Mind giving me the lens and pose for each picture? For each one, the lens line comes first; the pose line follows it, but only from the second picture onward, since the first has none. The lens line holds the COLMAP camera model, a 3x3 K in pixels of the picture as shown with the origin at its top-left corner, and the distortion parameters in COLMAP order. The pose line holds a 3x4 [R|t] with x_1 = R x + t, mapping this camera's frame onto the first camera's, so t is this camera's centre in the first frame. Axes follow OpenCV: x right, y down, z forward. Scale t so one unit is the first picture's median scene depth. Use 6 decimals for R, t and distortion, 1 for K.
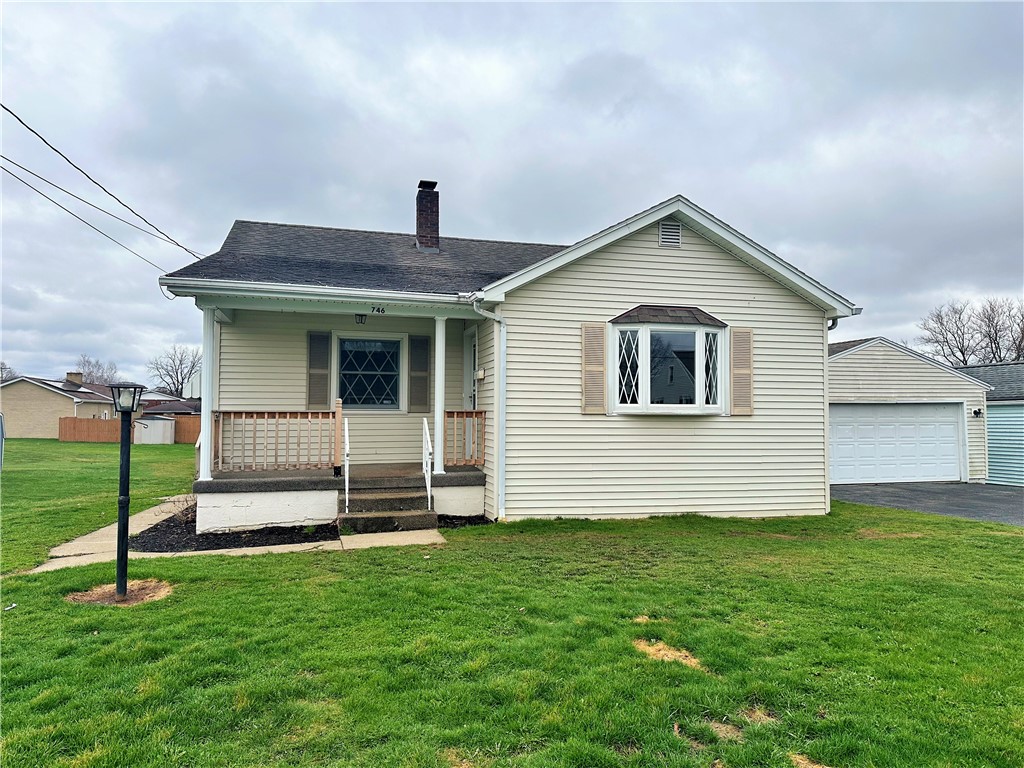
lens RADIAL K [[722.0, 0, 515.1], [0, 722.0, 382.2], [0, 0, 1]] dist [0.058206, -0.042651]
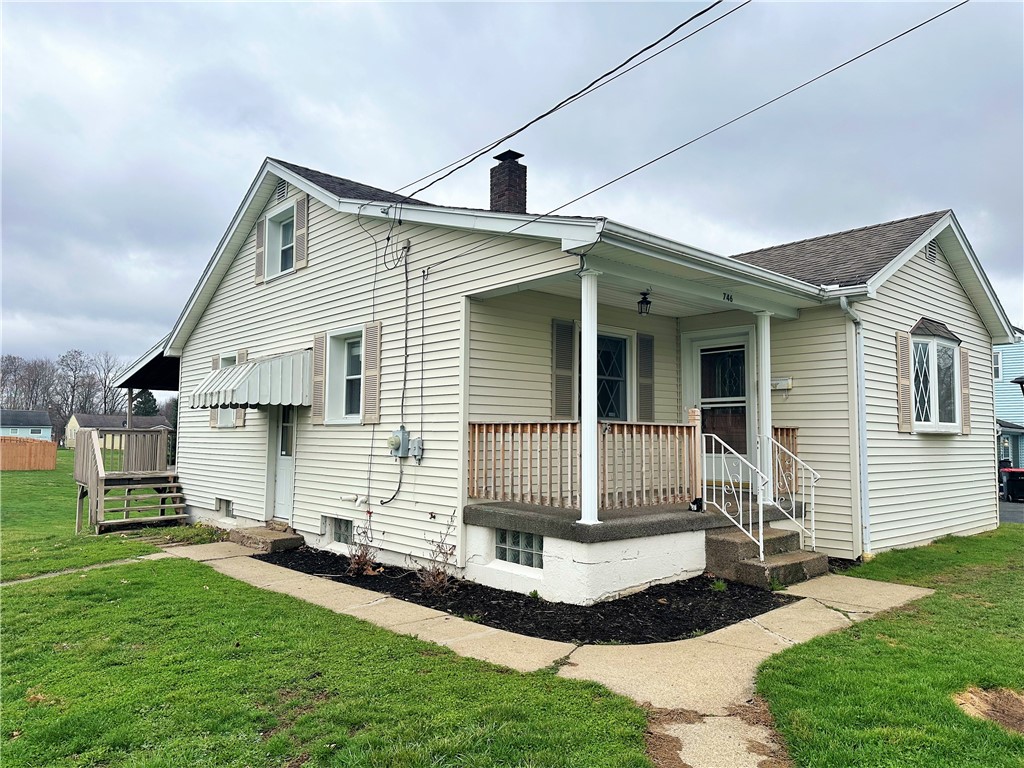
lens RADIAL K [[722.0, 0, 515.1], [0, 722.0, 382.2], [0, 0, 1]] dist [0.058206, -0.042651]
pose [[0.890242, 0.038615, 0.453847, -0.741096], [-0.025479, 0.999062, -0.035026, 0.025935], [-0.454774, 0.019618, 0.890391, 0.397089]]
